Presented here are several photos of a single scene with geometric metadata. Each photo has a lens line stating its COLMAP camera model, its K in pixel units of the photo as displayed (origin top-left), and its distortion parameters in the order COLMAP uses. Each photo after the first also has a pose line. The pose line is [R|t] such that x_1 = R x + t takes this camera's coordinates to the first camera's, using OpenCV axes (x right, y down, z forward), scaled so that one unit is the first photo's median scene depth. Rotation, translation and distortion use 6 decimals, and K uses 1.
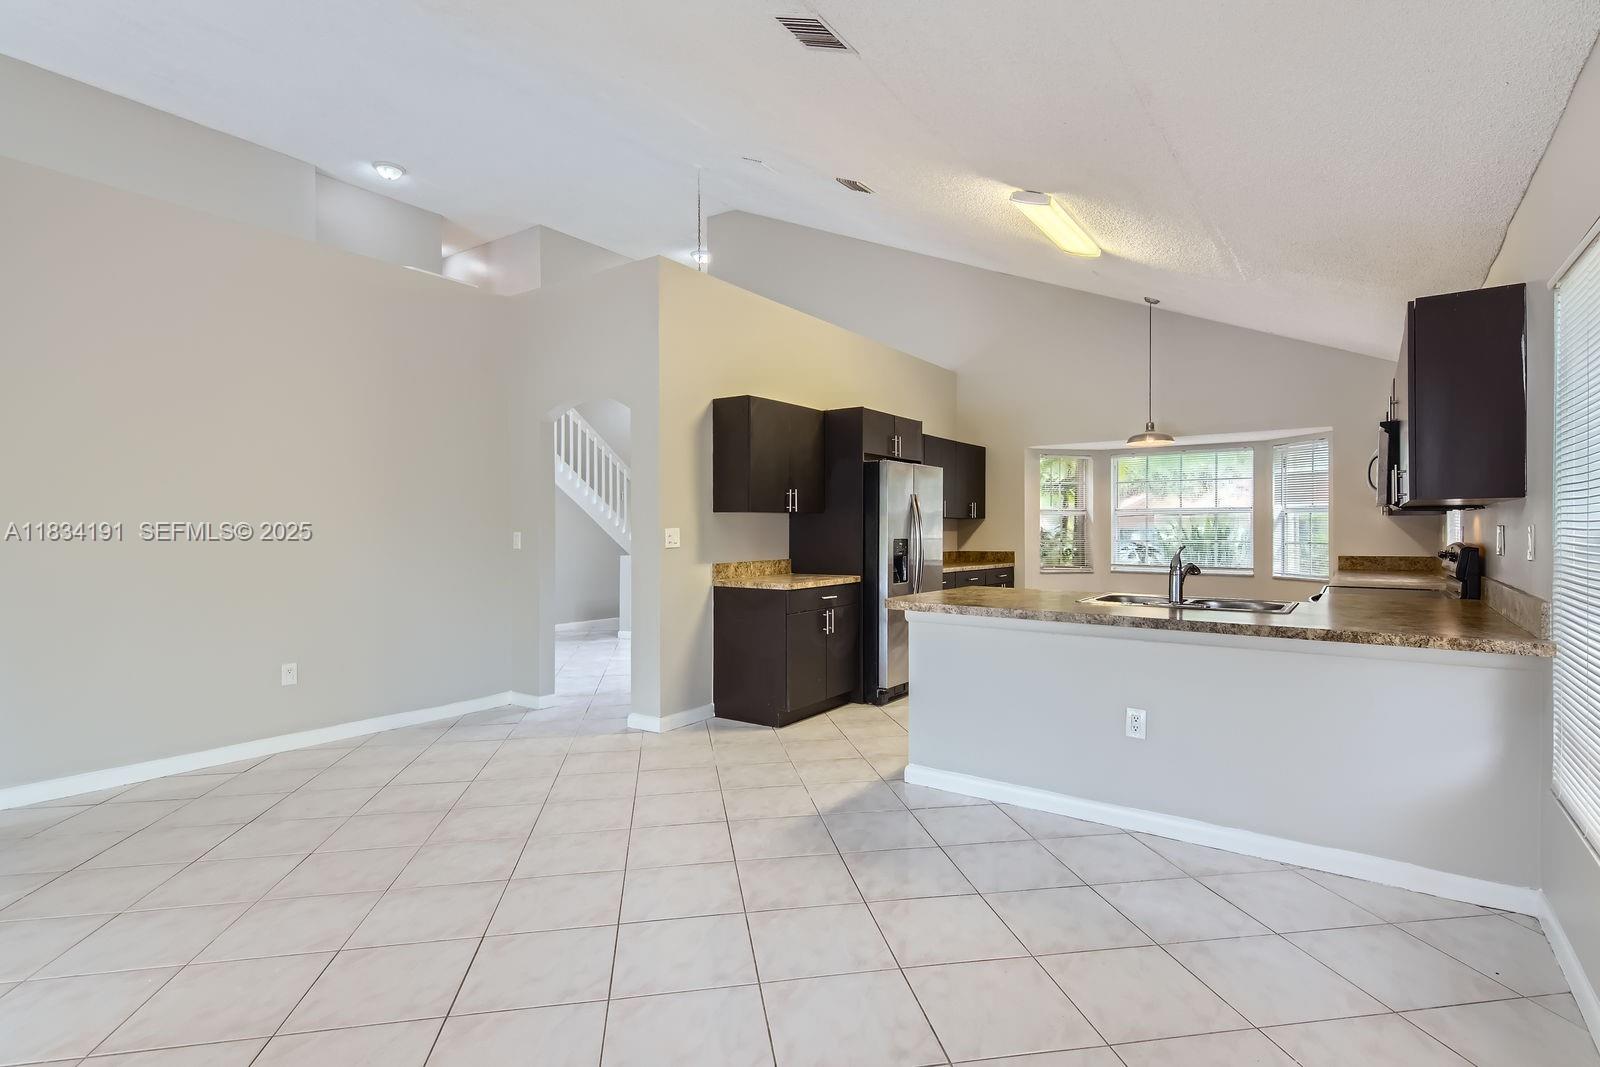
lens RADIAL K [[776.0, 0, 815.2], [0, 776.0, 524.0], [0, 0, 1]] dist [0.039982, -0.001266]
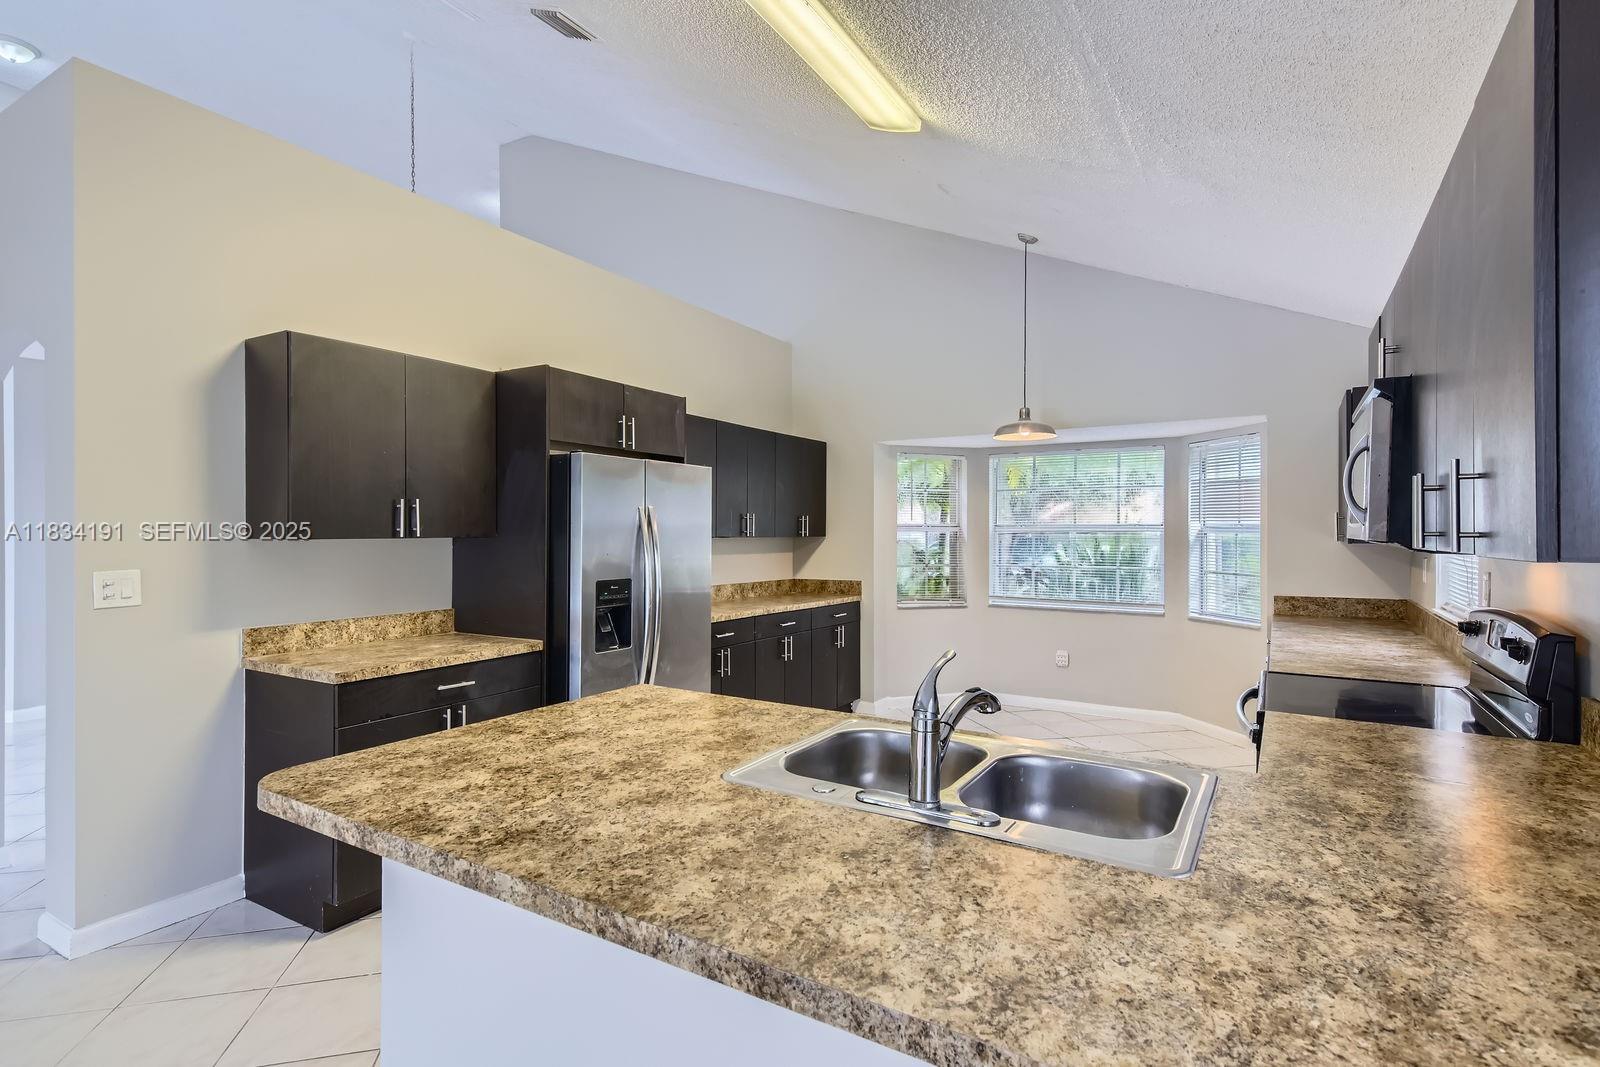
lens RADIAL K [[776.0, 0, 811.8], [0, 776.0, 526.5], [0, 0, 1]] dist [0.039982, -0.001266]
pose [[0.997684, 0.003691, 0.067915, 0.191616], [-0.003539, 0.999991, -0.002351, -0.018953], [-0.067923, 0.002105, 0.997688, 0.309477]]
